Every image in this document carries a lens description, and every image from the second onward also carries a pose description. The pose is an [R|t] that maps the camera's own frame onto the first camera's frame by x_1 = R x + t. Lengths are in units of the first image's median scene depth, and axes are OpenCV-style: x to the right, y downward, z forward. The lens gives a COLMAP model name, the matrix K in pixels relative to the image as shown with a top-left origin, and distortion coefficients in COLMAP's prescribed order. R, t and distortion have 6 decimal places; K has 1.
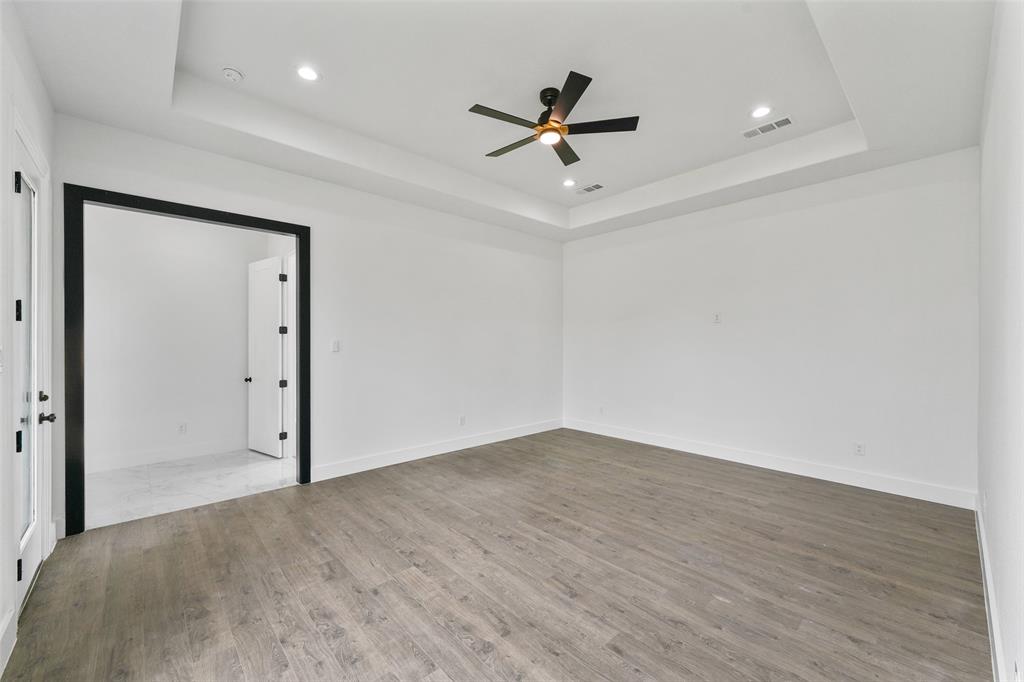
lens RADIAL K [[407.6, 0, 510.4], [0, 407.6, 339.8], [0, 0, 1]] dist [0.000430, -0.000577]
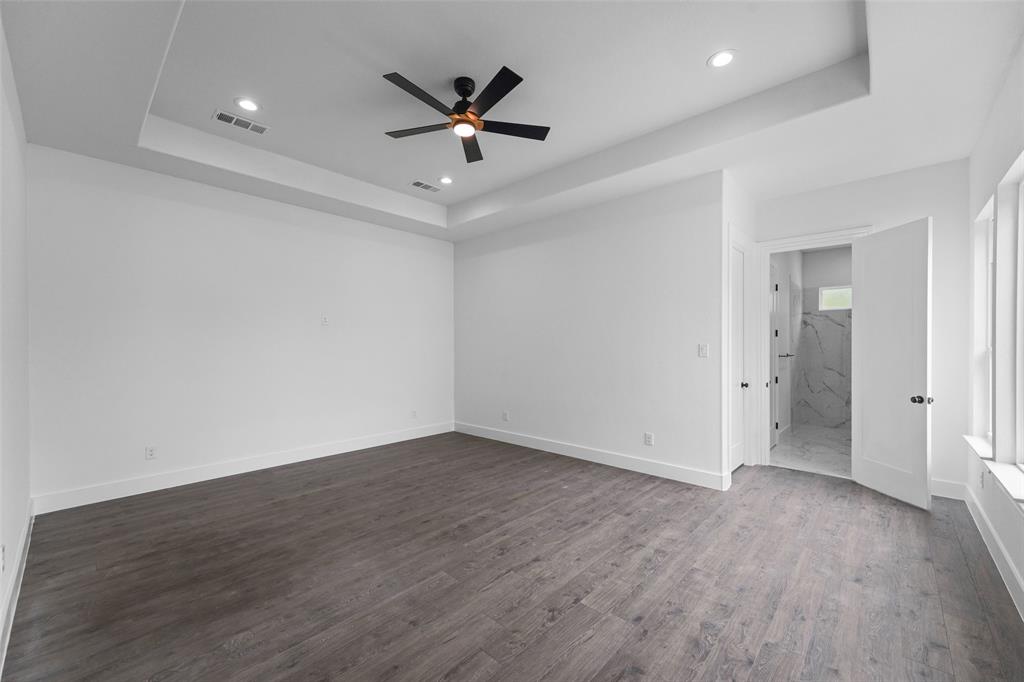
lens RADIAL K [[407.6, 0, 508.1], [0, 407.6, 345.2], [0, 0, 1]] dist [0.000430, -0.000577]
pose [[-0.076060, -0.003973, 0.997095, -0.966359], [-0.002070, 0.999991, 0.003827, 0.009693], [-0.997101, -0.001773, -0.076067, 1.089244]]
